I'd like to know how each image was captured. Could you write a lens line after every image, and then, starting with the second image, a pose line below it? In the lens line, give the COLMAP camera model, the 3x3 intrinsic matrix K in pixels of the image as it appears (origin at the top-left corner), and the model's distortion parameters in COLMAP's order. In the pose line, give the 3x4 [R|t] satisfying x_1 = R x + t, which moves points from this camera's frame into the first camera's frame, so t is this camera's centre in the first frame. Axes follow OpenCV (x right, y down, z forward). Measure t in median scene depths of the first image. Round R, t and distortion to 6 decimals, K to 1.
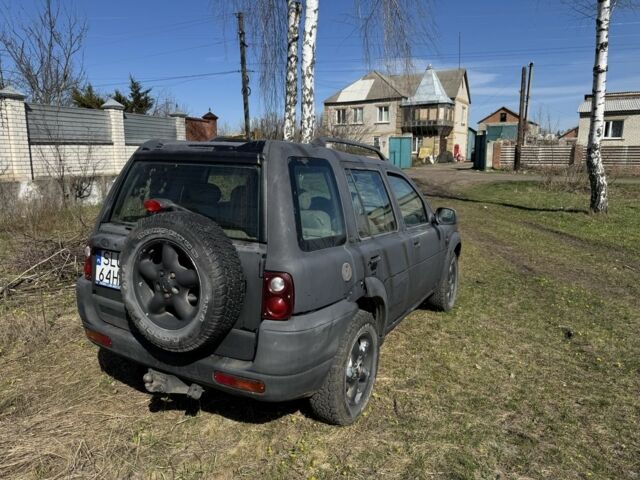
lens RADIAL K [[465.4, 0, 314.0], [0, 465.4, 240.5], [0, 0, 1]] dist [0.053570, -0.063750]
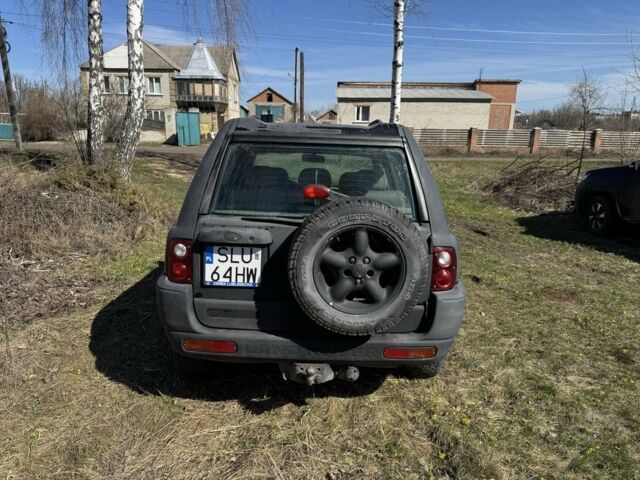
lens RADIAL K [[465.4, 0, 313.8], [0, 465.4, 242.1], [0, 0, 1]] dist [0.053570, -0.063750]
pose [[0.869498, -0.093708, 0.484967, -0.155375], [0.067784, 0.995187, 0.070765, -0.007568], [-0.489264, -0.028657, 0.871665, 0.034880]]
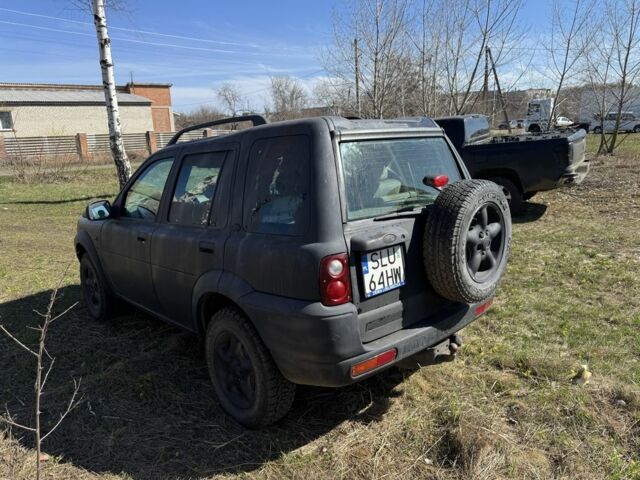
lens RADIAL K [[465.4, 0, 318.5], [0, 465.4, 241.8], [0, 0, 1]] dist [0.053570, -0.063750]
pose [[0.305520, -0.228097, 0.924462, -0.264528], [0.212849, 0.962676, 0.167182, -0.032706], [-0.928091, 0.145693, 0.342667, 0.175788]]
